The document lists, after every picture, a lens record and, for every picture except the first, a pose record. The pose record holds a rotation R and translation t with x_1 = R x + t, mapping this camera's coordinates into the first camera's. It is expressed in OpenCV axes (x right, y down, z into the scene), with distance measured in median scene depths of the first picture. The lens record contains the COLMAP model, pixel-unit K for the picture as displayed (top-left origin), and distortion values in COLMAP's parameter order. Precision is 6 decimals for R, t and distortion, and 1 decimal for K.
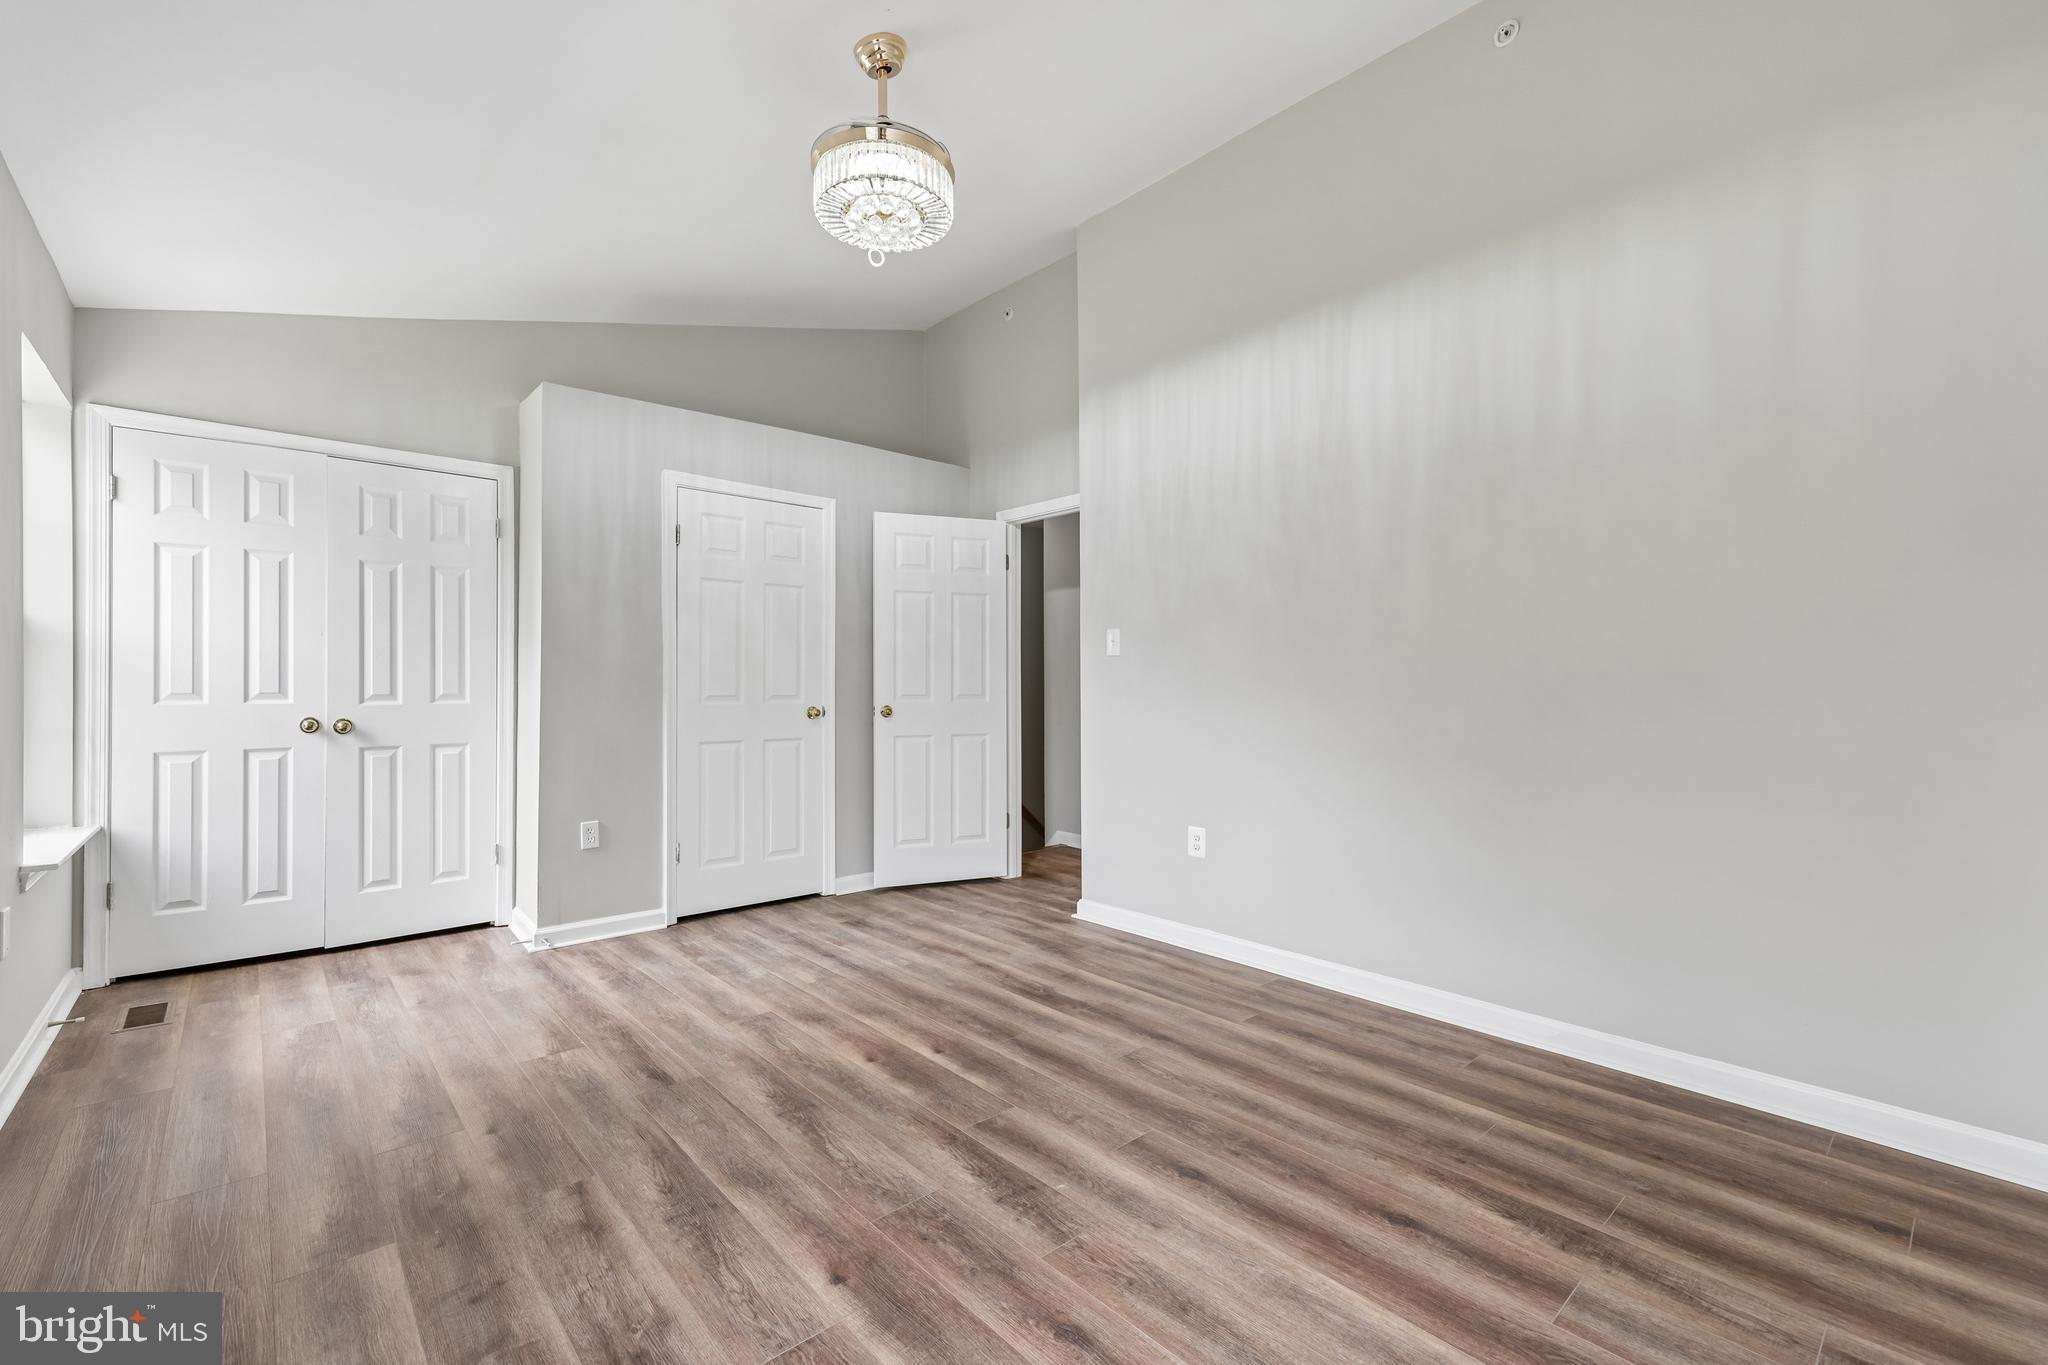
lens RADIAL K [[856.4, 0, 1000.7], [0, 856.4, 676.1], [0, 0, 1]] dist [0.001817, 0.000256]
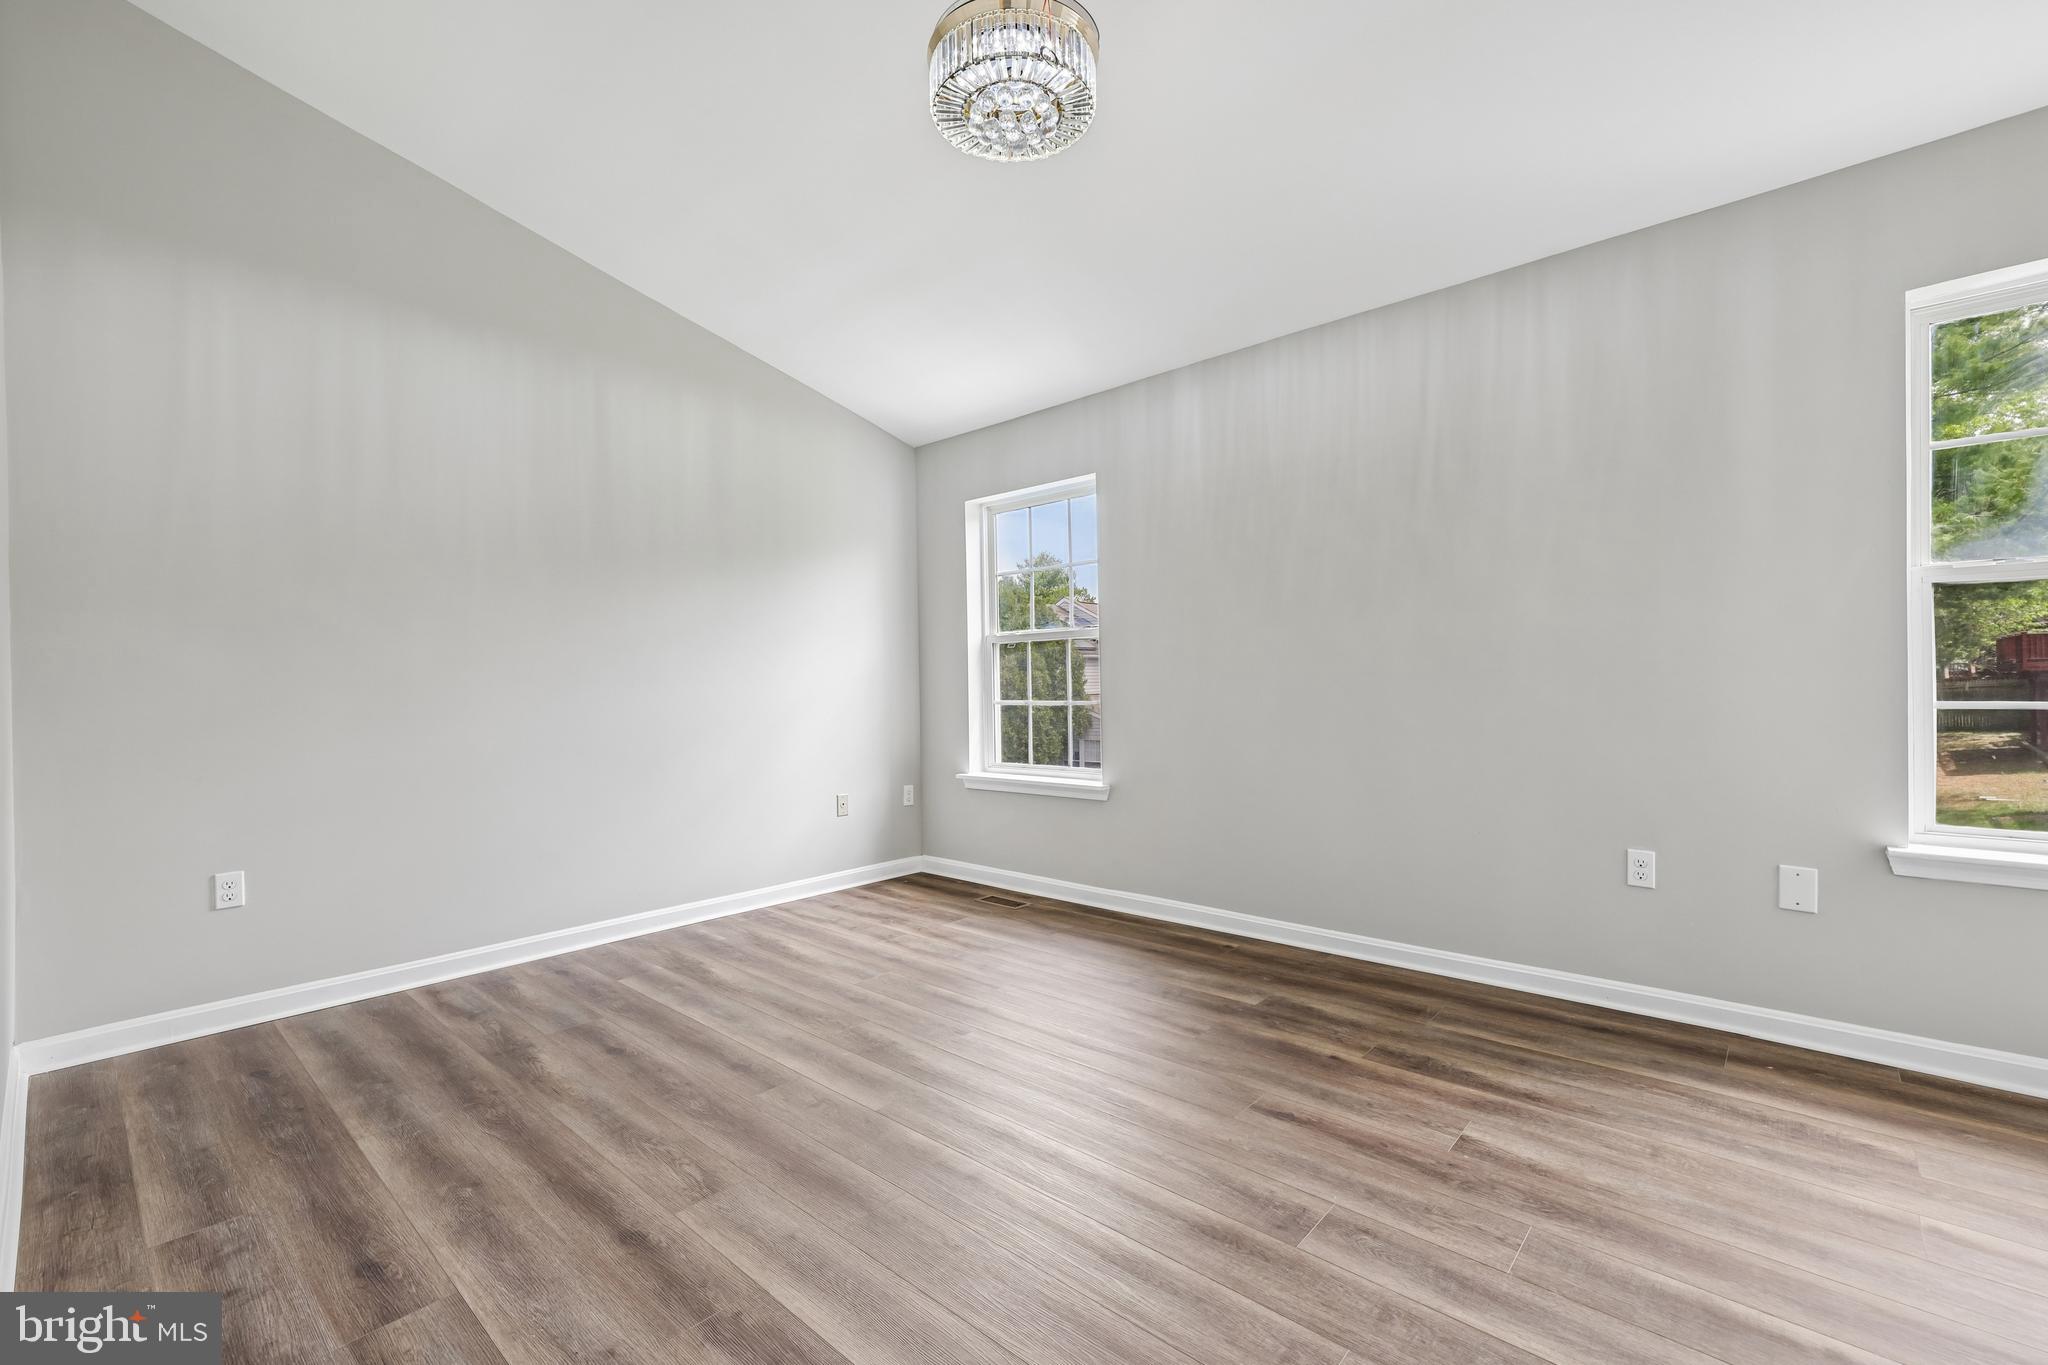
lens RADIAL K [[856.4, 0, 1000.7], [0, 856.4, 676.1], [0, 0, 1]] dist [0.001817, 0.000256]
pose [[-0.993345, 0.014251, -0.114294, -0.020350], [0.016709, 0.999649, -0.020576, 0.030931], [0.113961, -0.022349, -0.993234, 2.015747]]
